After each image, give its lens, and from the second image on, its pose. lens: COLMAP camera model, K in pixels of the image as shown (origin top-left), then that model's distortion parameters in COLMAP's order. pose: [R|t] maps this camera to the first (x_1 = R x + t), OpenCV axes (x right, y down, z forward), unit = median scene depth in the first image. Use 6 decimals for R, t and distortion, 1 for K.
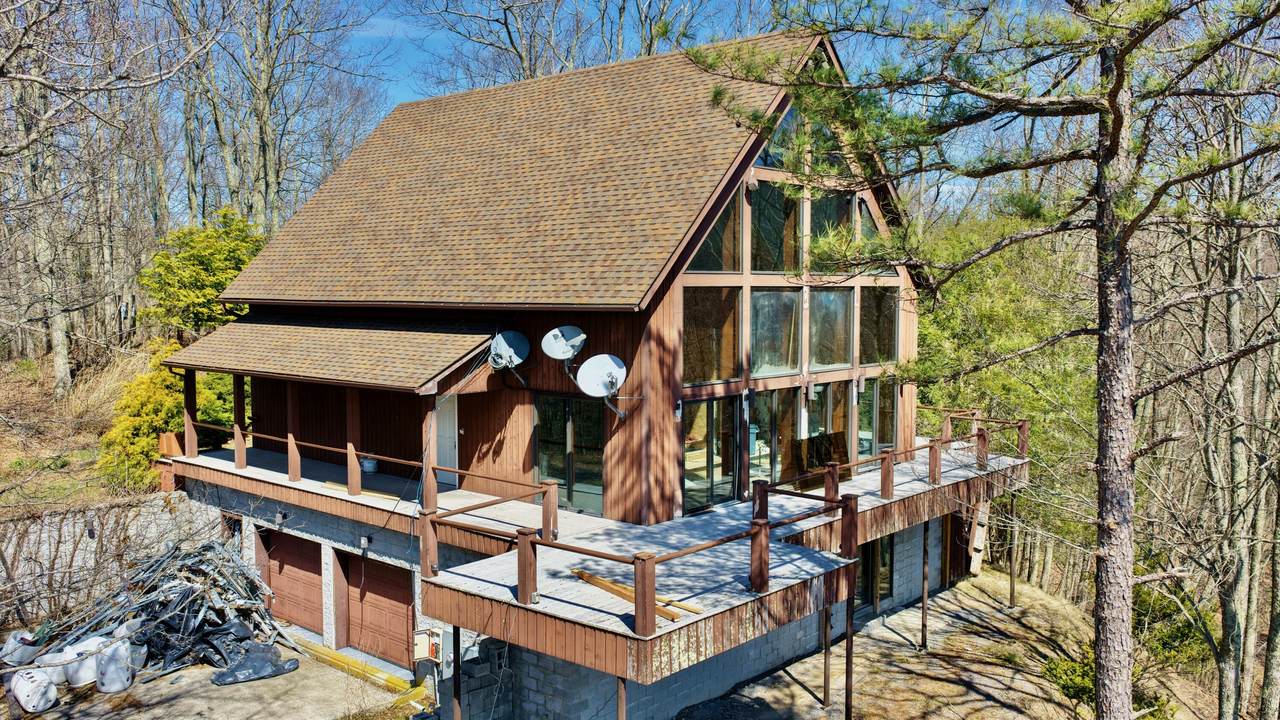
lens RADIAL K [[1045.1, 0, 640.7], [0, 1045.1, 358.5], [0, 0, 1]] dist [-0.000419, -0.000015]
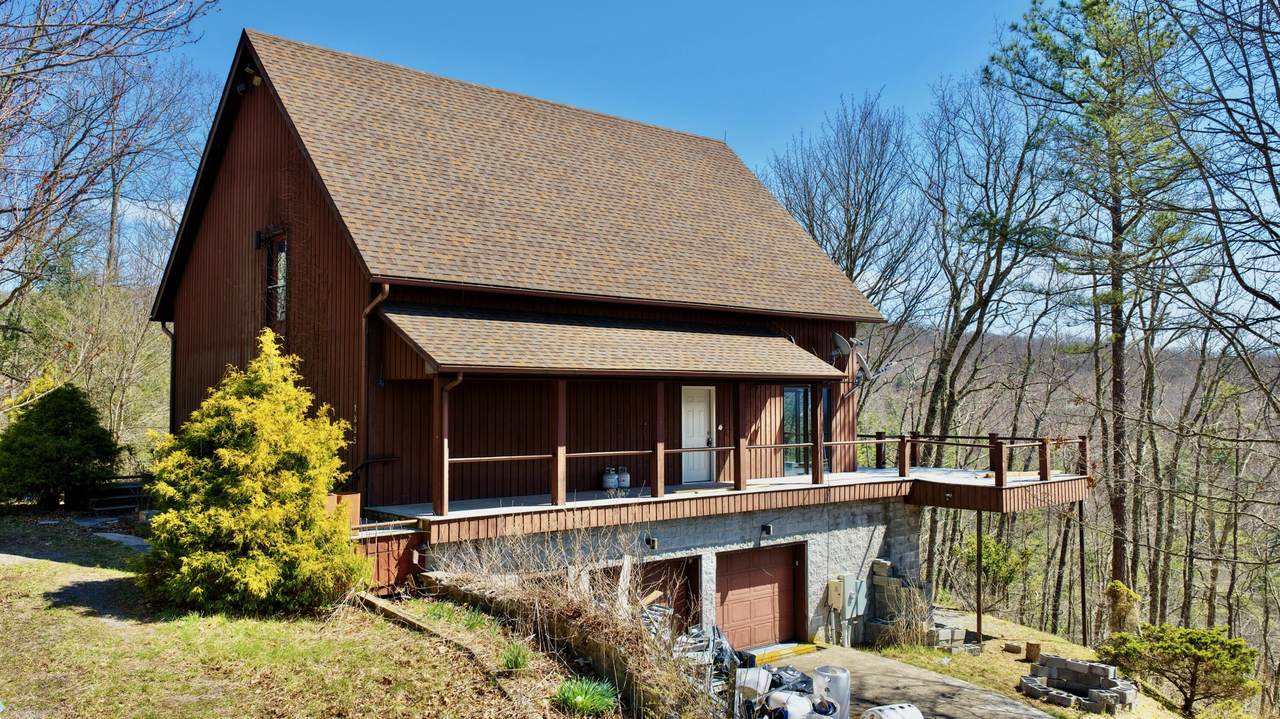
lens RADIAL K [[1045.1, 0, 641.1], [0, 1045.1, 362.6], [0, 0, 1]] dist [-0.000419, -0.000015]
pose [[0.117585, 0.046172, 0.991989, -1.254298], [0.071104, 0.995963, -0.054785, 0.056750], [-0.990514, 0.076977, 0.113828, 0.953079]]
